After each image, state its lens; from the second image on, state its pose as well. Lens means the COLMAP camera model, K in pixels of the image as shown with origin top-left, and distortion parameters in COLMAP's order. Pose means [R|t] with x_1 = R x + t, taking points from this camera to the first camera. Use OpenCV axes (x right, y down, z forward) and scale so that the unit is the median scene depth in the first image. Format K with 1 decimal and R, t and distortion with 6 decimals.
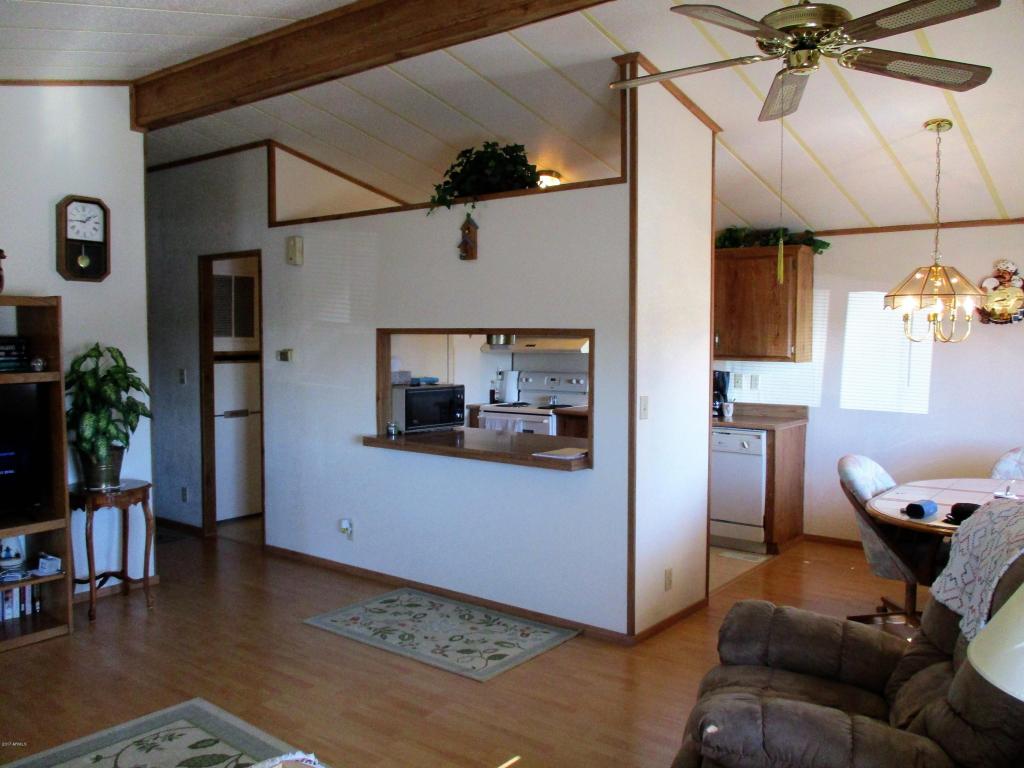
lens RADIAL K [[856.9, 0, 512.4], [0, 856.9, 387.0], [0, 0, 1]] dist [-0.005320, -0.003700]
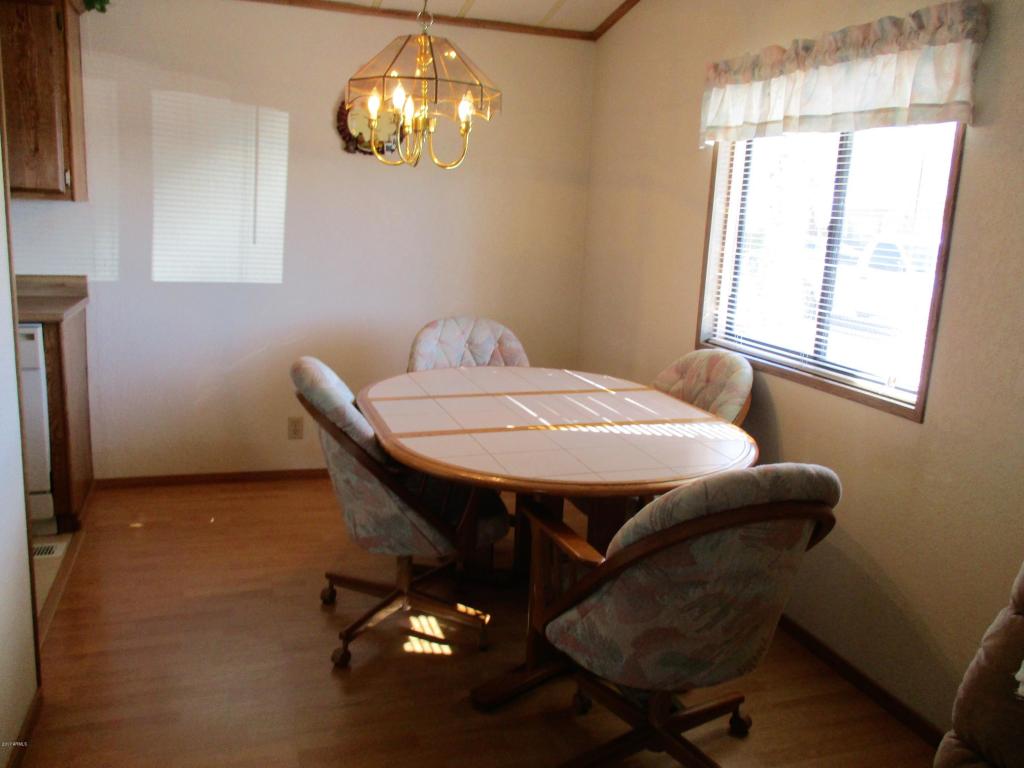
lens RADIAL K [[856.9, 0, 512.6], [0, 856.9, 393.2], [0, 0, 1]] dist [-0.005320, -0.003700]
pose [[0.575572, -0.137771, 0.806062, 0.017559], [0.023167, 0.988057, 0.152335, 0.017954], [-0.817423, -0.069006, 0.571890, 0.433575]]
